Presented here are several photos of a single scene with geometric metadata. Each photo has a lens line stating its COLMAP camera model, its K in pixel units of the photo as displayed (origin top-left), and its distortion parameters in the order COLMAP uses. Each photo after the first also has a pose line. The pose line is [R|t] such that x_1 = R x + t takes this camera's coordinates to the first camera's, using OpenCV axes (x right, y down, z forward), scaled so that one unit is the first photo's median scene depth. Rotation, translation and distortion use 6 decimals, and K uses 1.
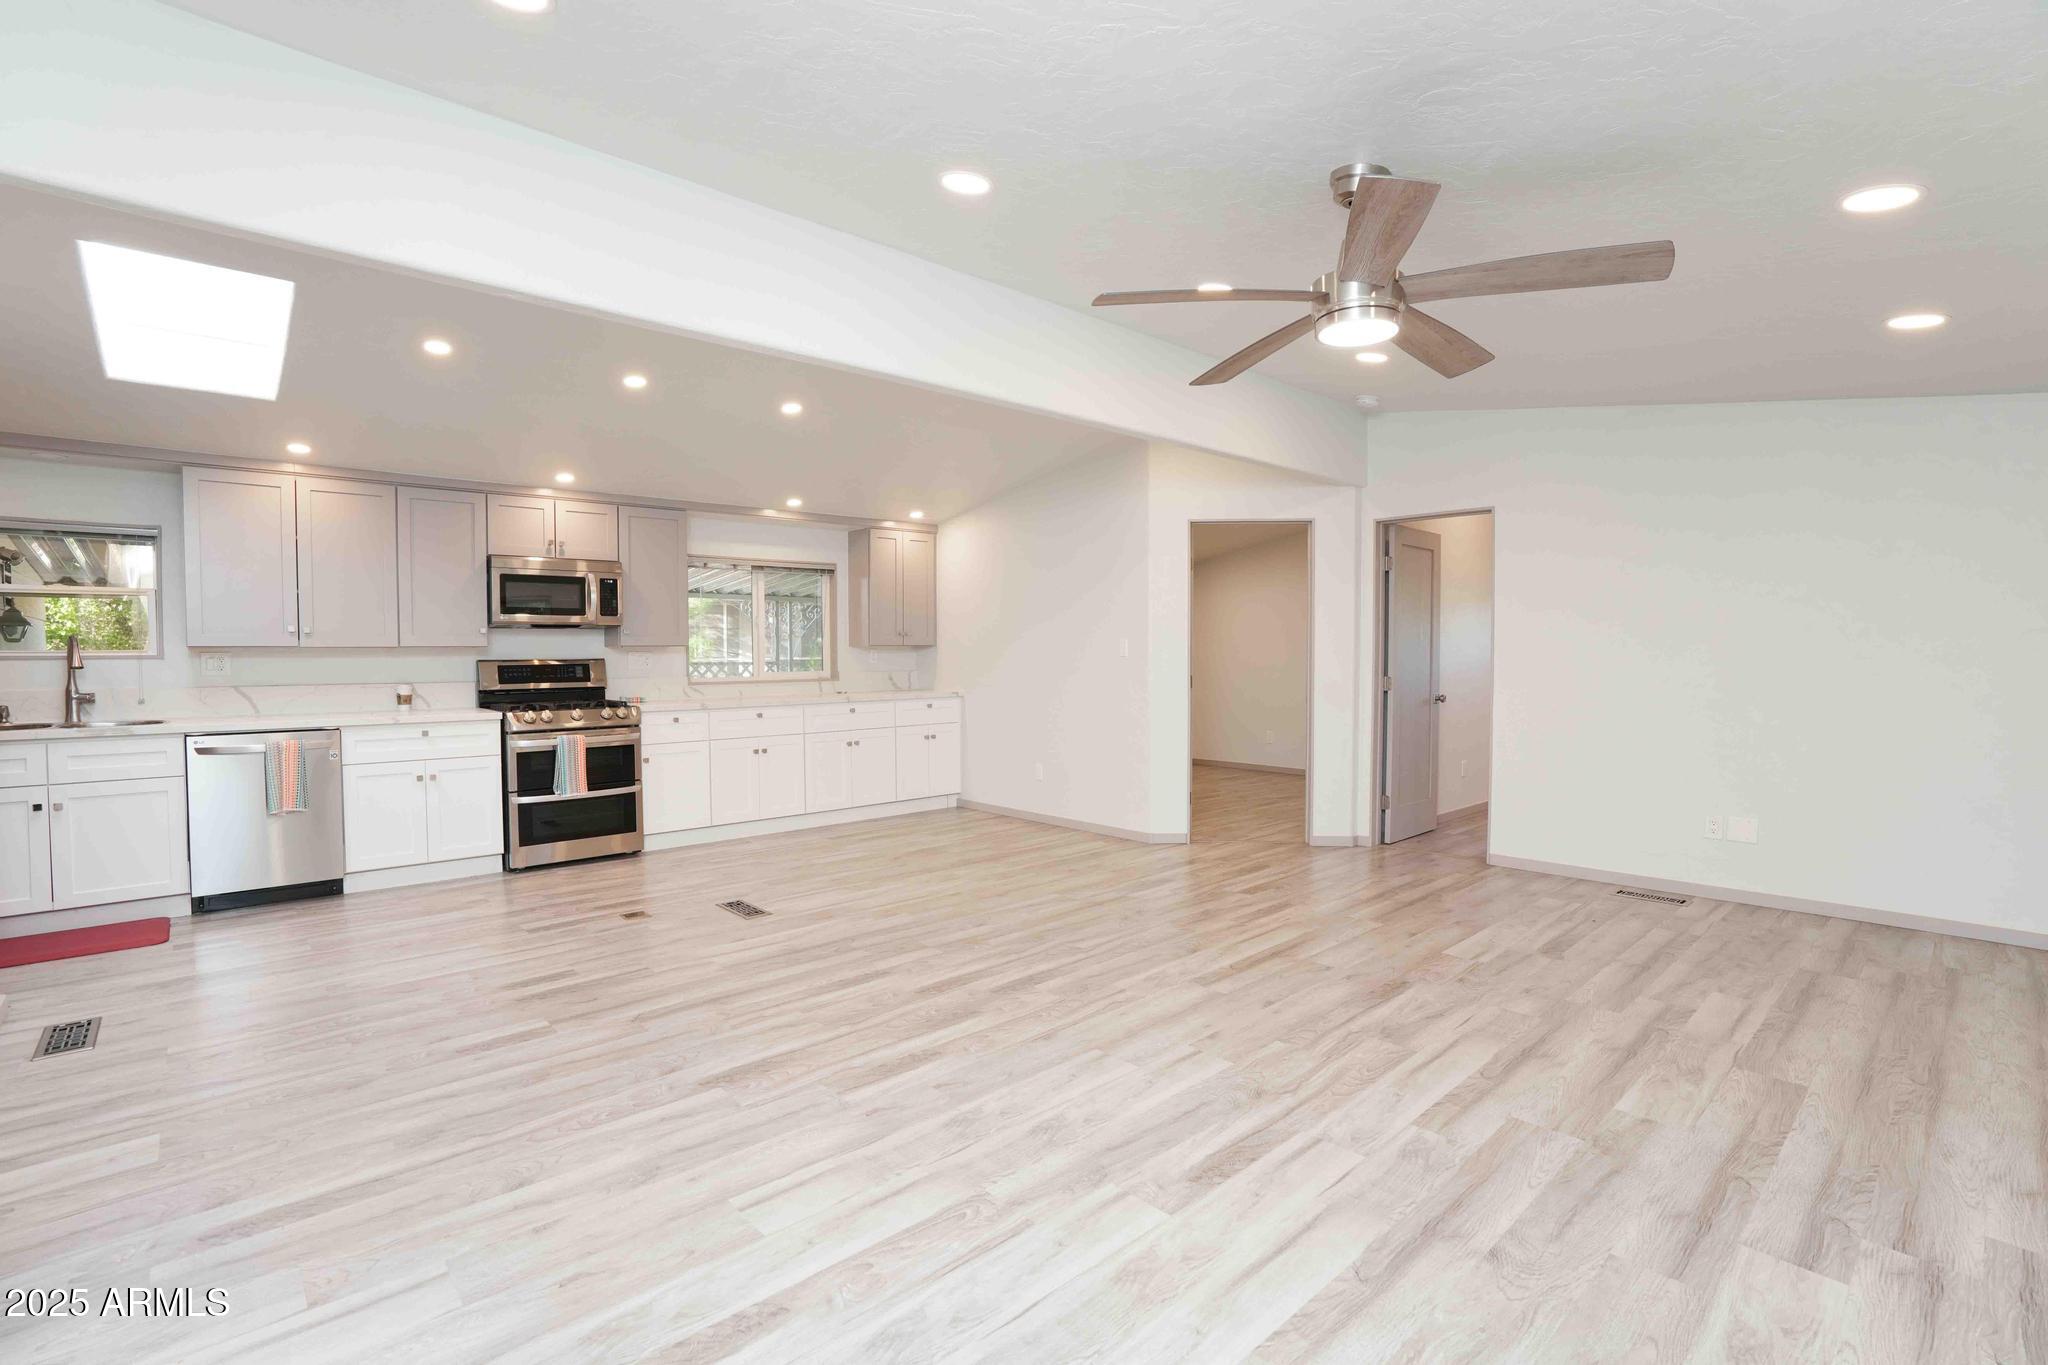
lens RADIAL K [[938.4, 0, 982.0], [0, 938.4, 662.5], [0, 0, 1]] dist [-0.043186, 0.007599]
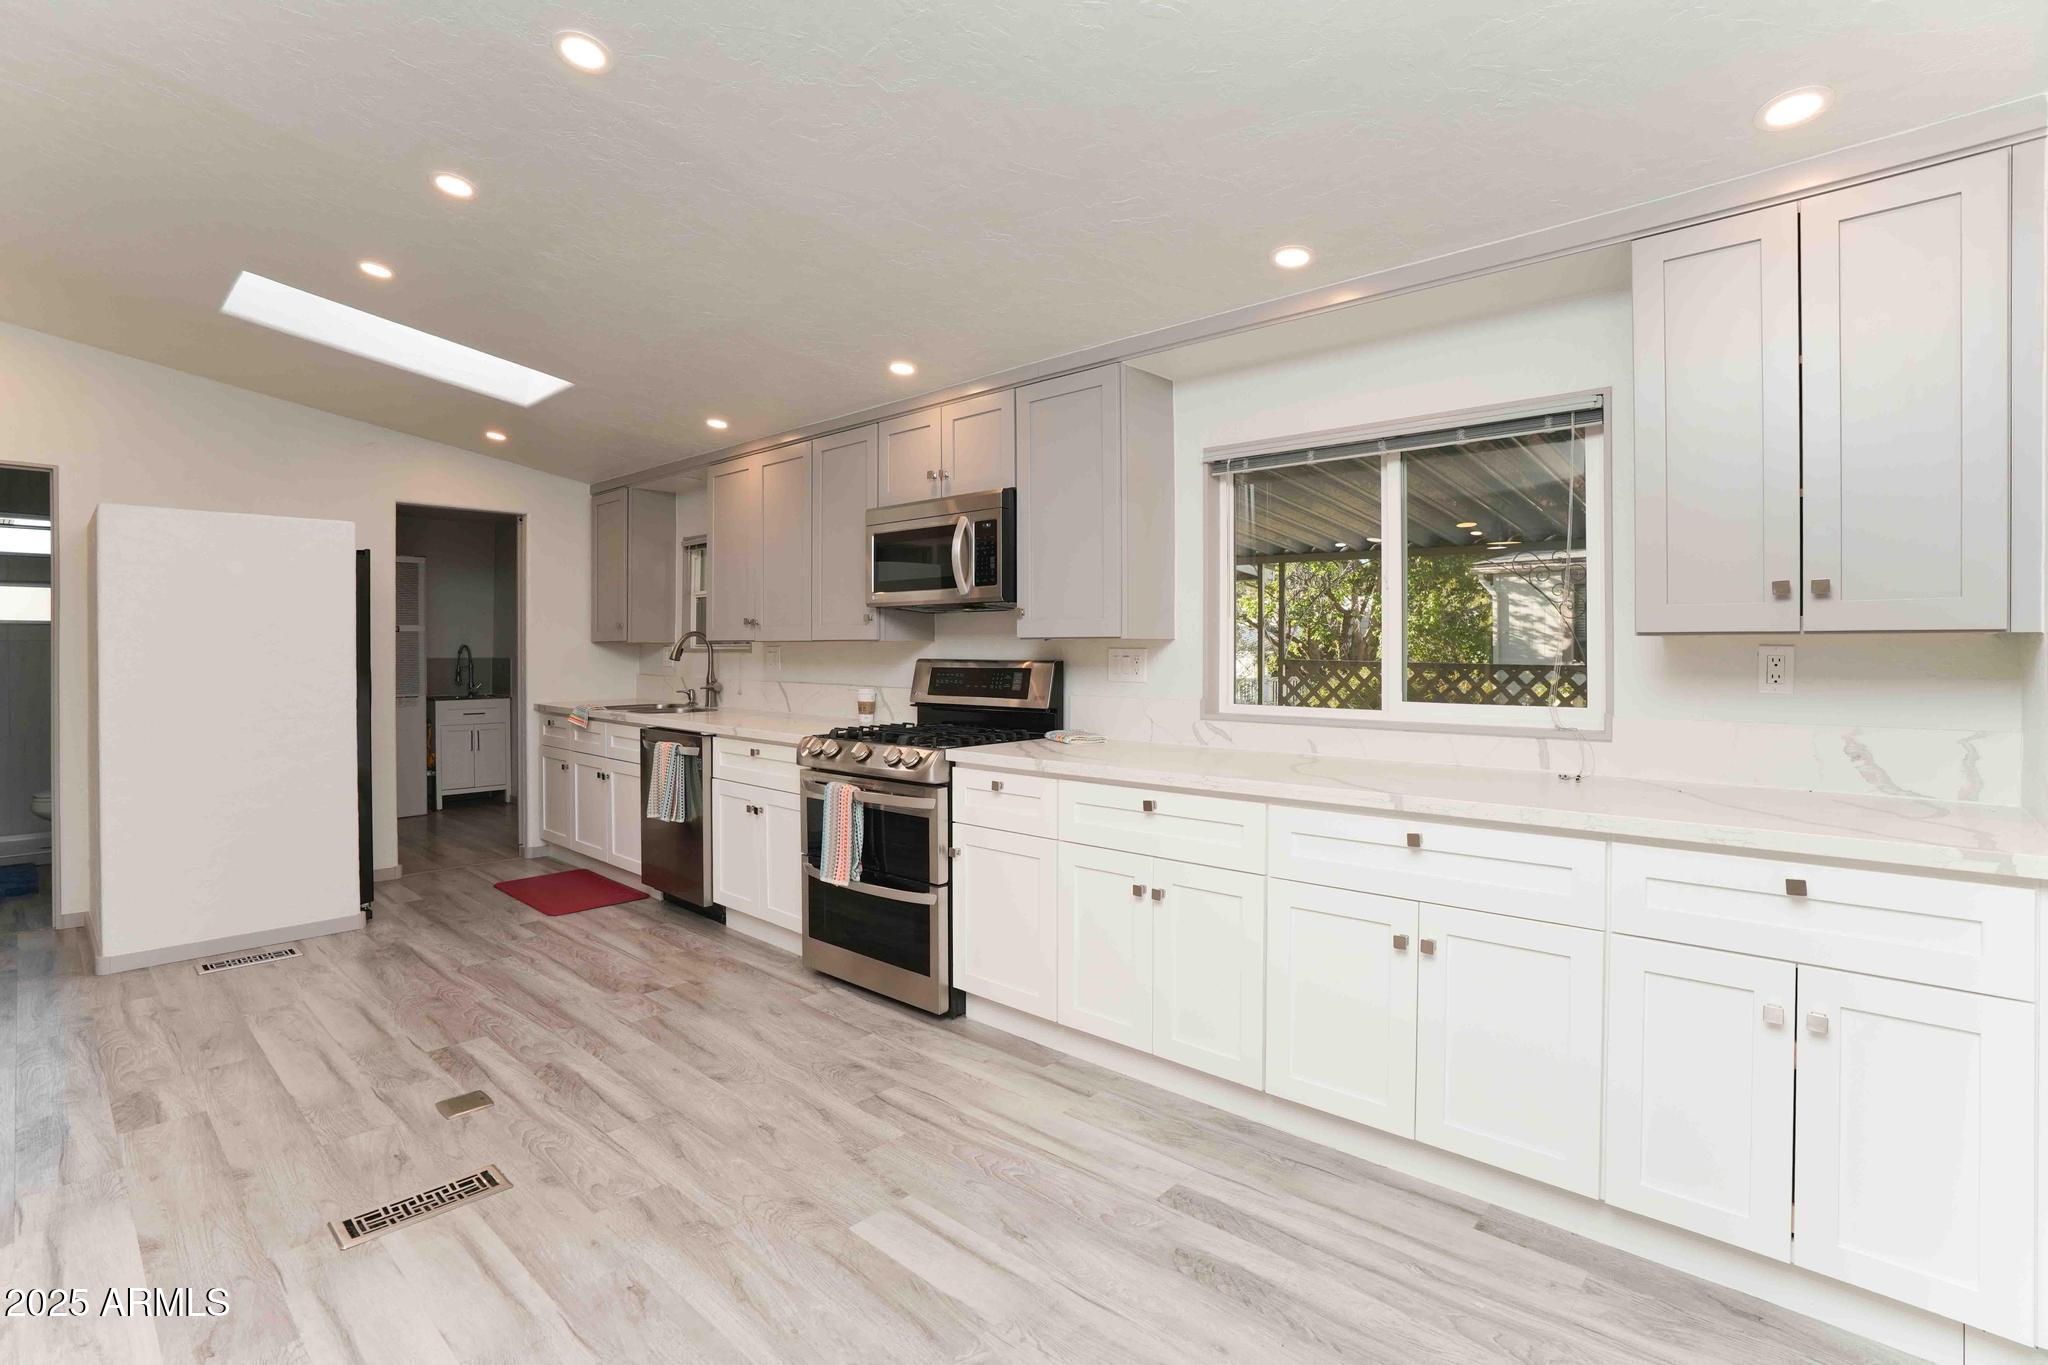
lens RADIAL K [[943.4, 0, 1035.6], [0, 943.4, 645.5], [0, 0, 1]] dist [-0.042496, 0.003834]
pose [[0.136677, 0.004143, -0.990607, 0.271135], [-0.011560, 0.999930, 0.002587, -0.023513], [0.990548, 0.011098, 0.136715, 1.454425]]
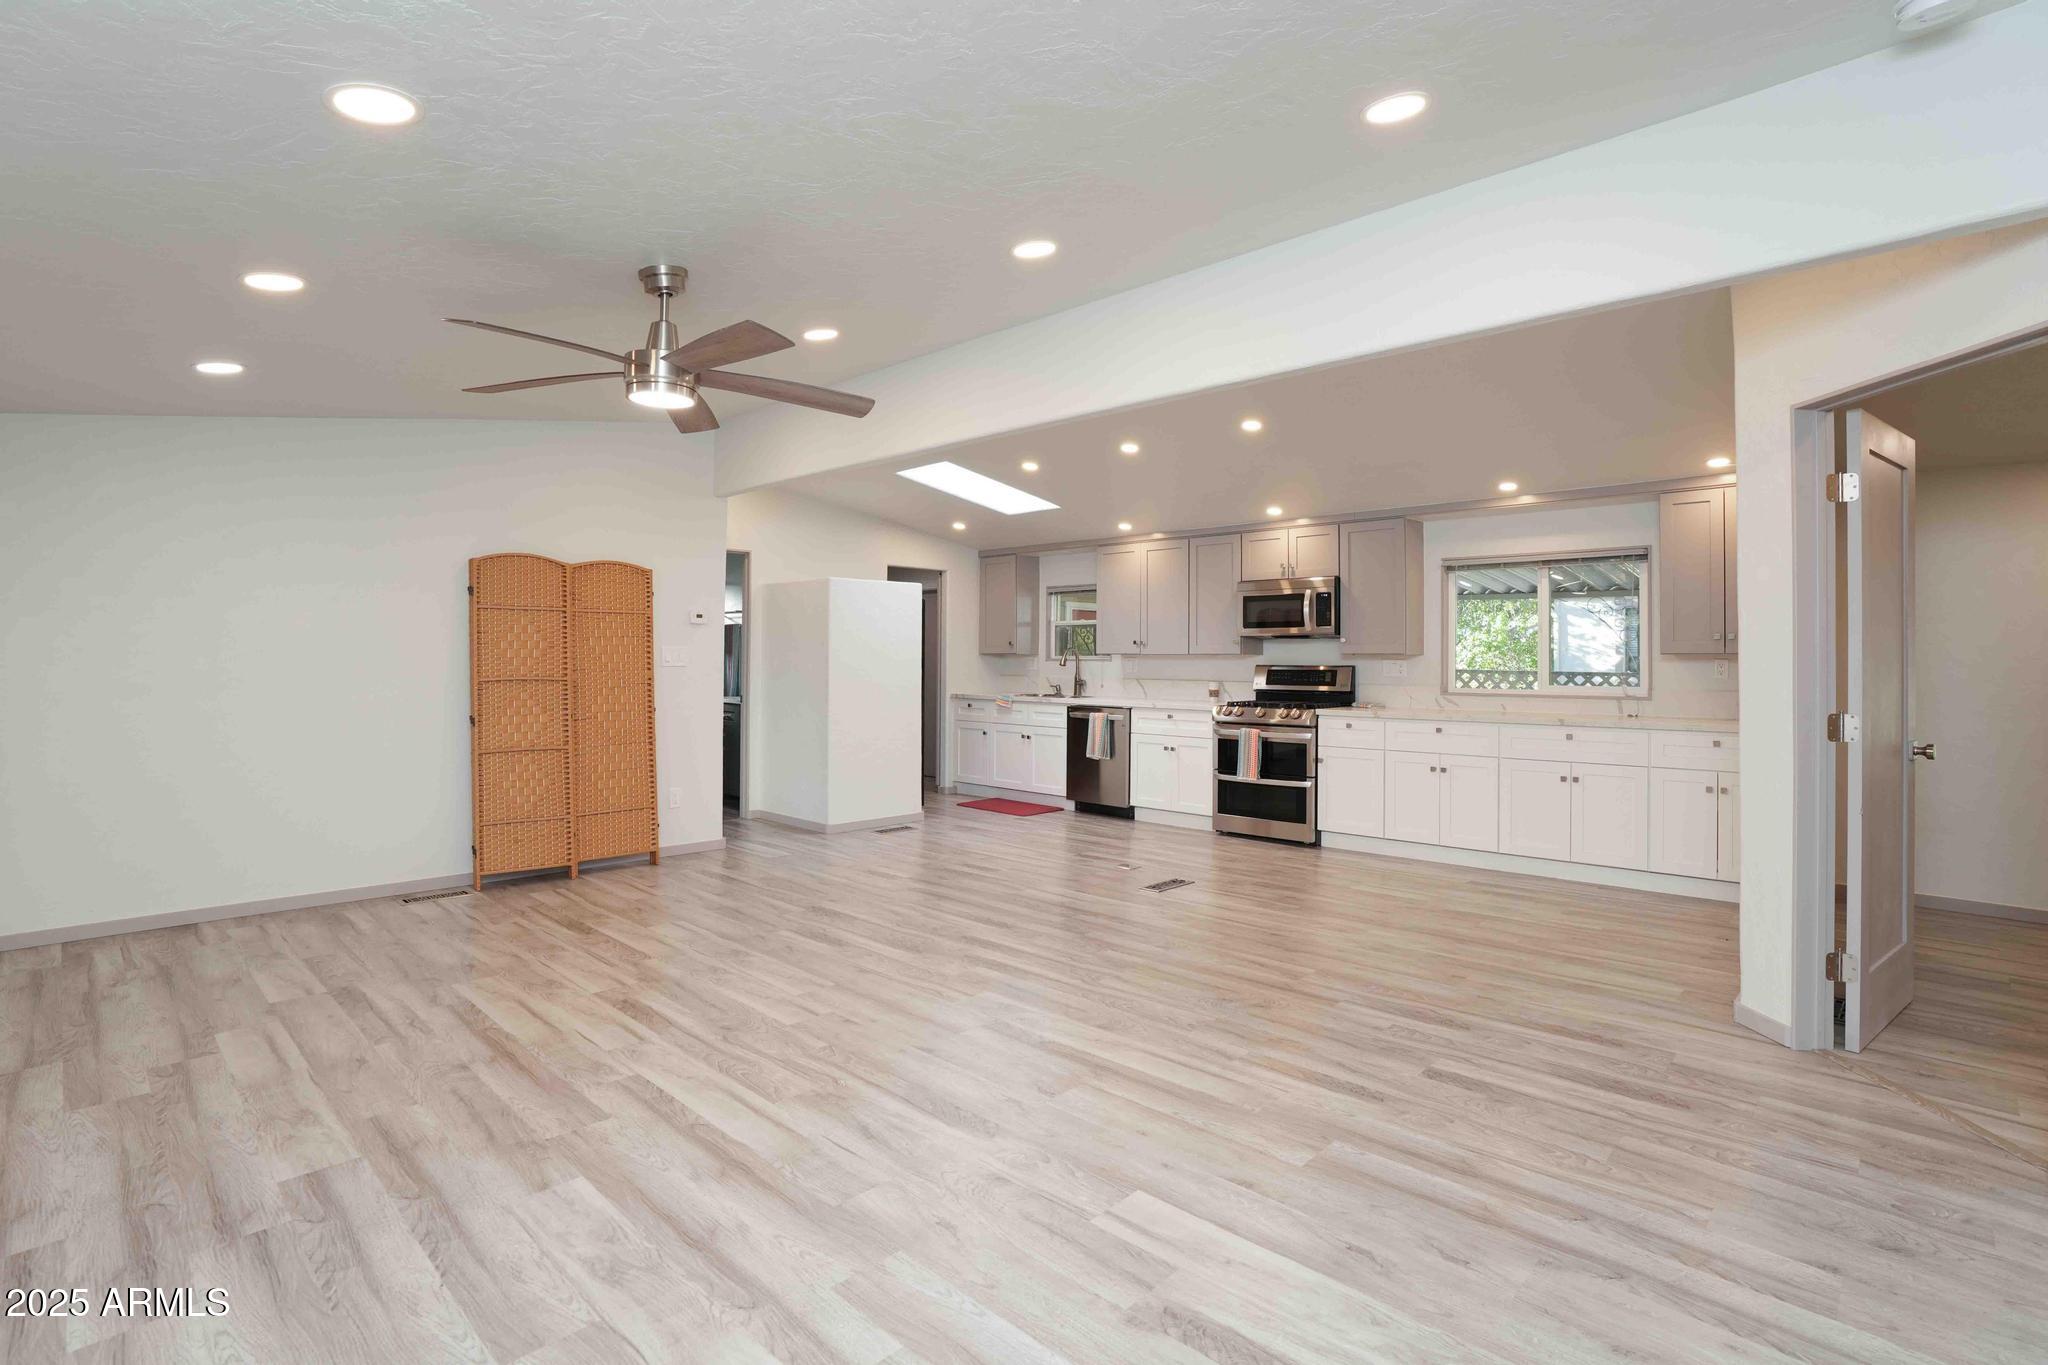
lens RADIAL K [[943.4, 0, 1034.9], [0, 943.4, 650.8], [0, 0, 1]] dist [-0.042496, 0.003834]
pose [[0.099973, -0.004117, -0.994982, 1.023529], [-0.015898, 0.999857, -0.005734, -0.014320], [0.994863, 0.016392, 0.099893, 0.842262]]
